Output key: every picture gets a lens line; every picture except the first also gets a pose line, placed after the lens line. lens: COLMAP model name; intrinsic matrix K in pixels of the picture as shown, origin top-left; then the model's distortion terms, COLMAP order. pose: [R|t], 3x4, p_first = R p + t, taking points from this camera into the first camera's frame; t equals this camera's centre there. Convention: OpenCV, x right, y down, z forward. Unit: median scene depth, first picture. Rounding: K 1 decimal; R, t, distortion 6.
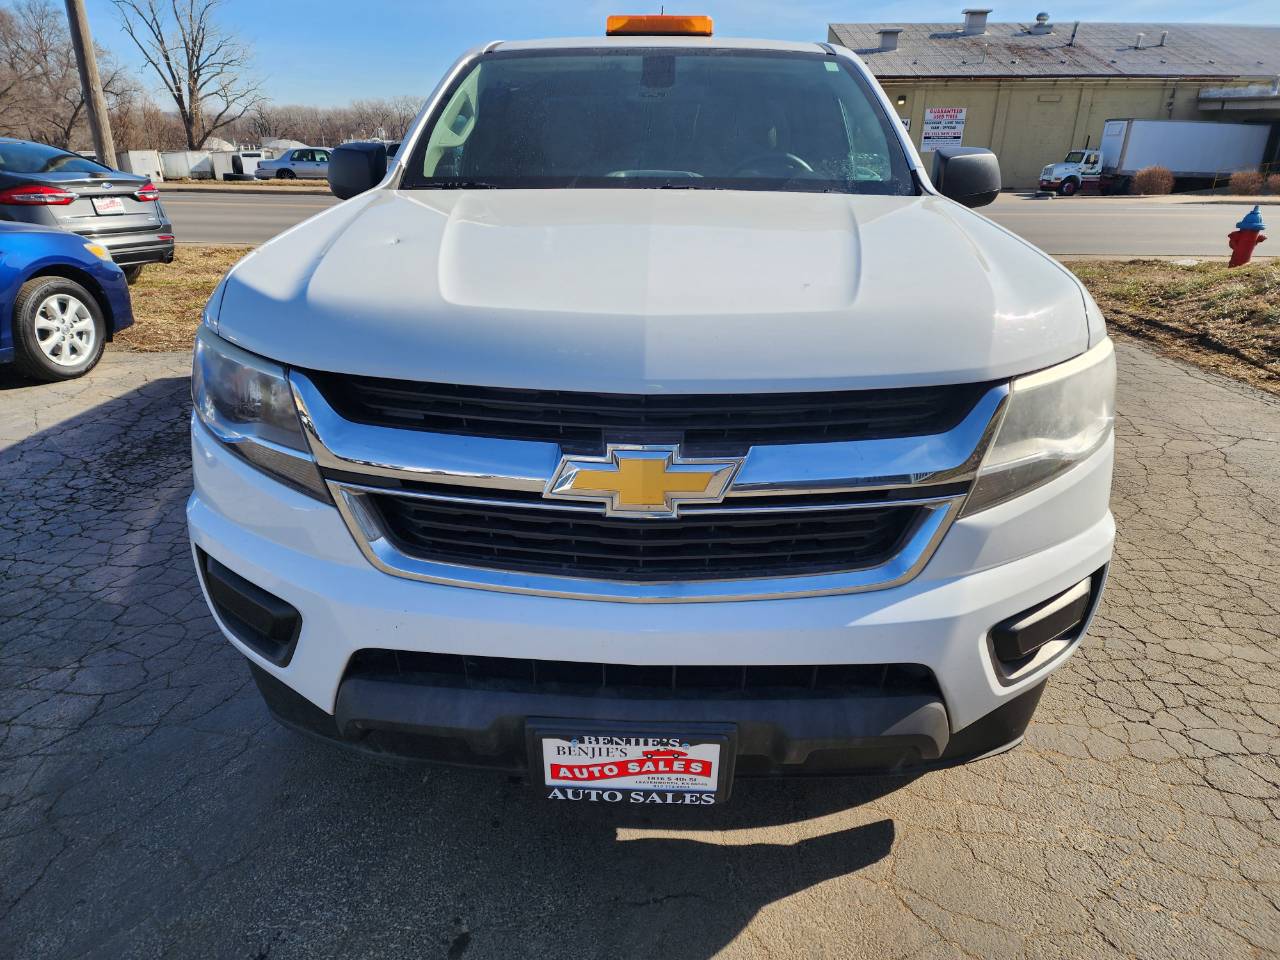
lens RADIAL K [[846.1, 0, 640.9], [0, 846.1, 490.0], [0, 0, 1]] dist [0.074698, -0.064248]
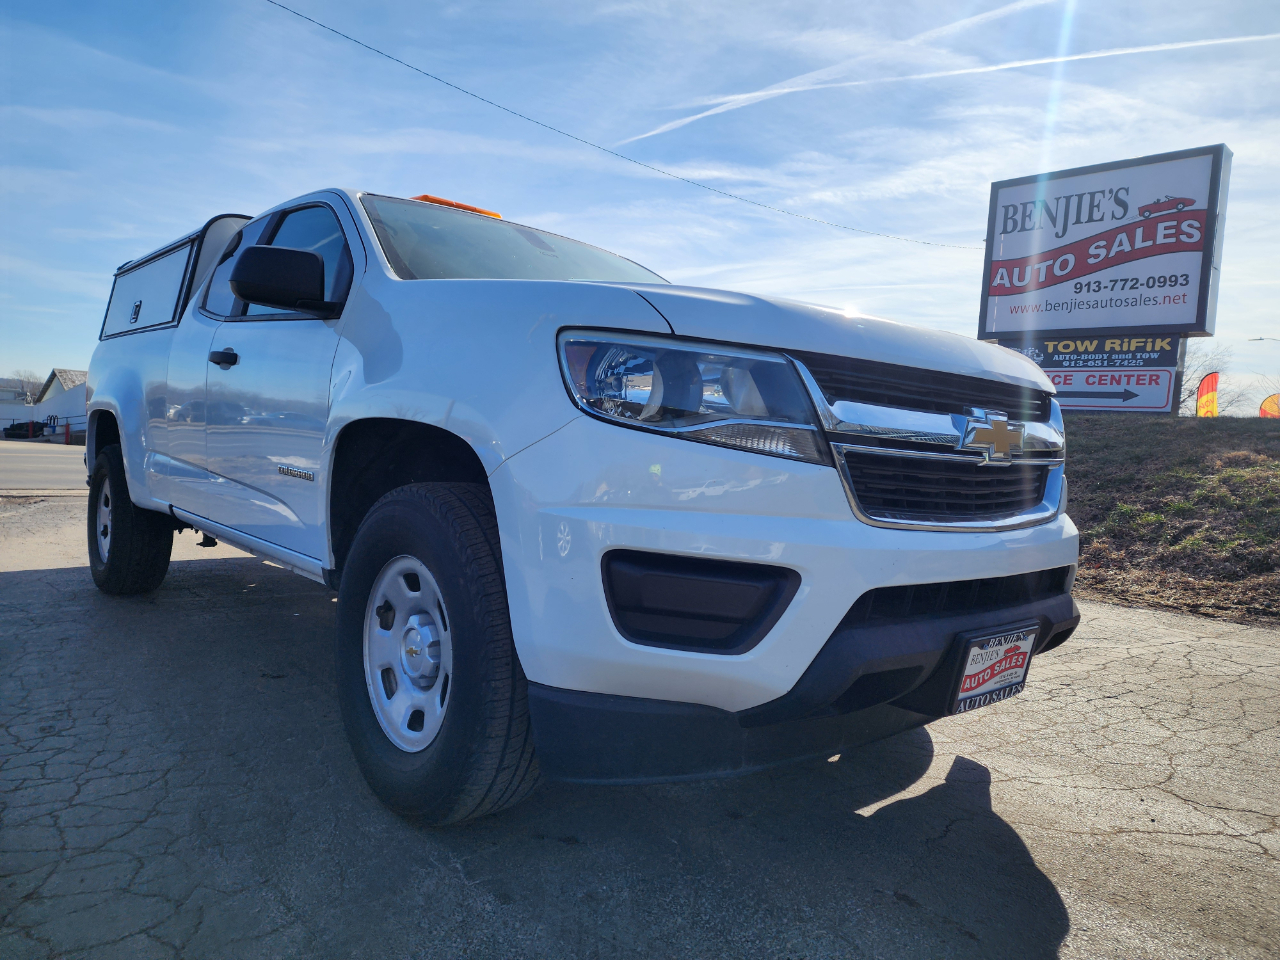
lens RADIAL K [[846.1, 0, 640.9], [0, 846.1, 490.0], [0, 0, 1]] dist [0.074698, -0.064248]
pose [[0.728867, -0.011038, 0.684566, -0.767402], [0.213953, 0.953467, -0.212425, 0.135864], [-0.650366, 0.301295, 0.697313, 0.215745]]
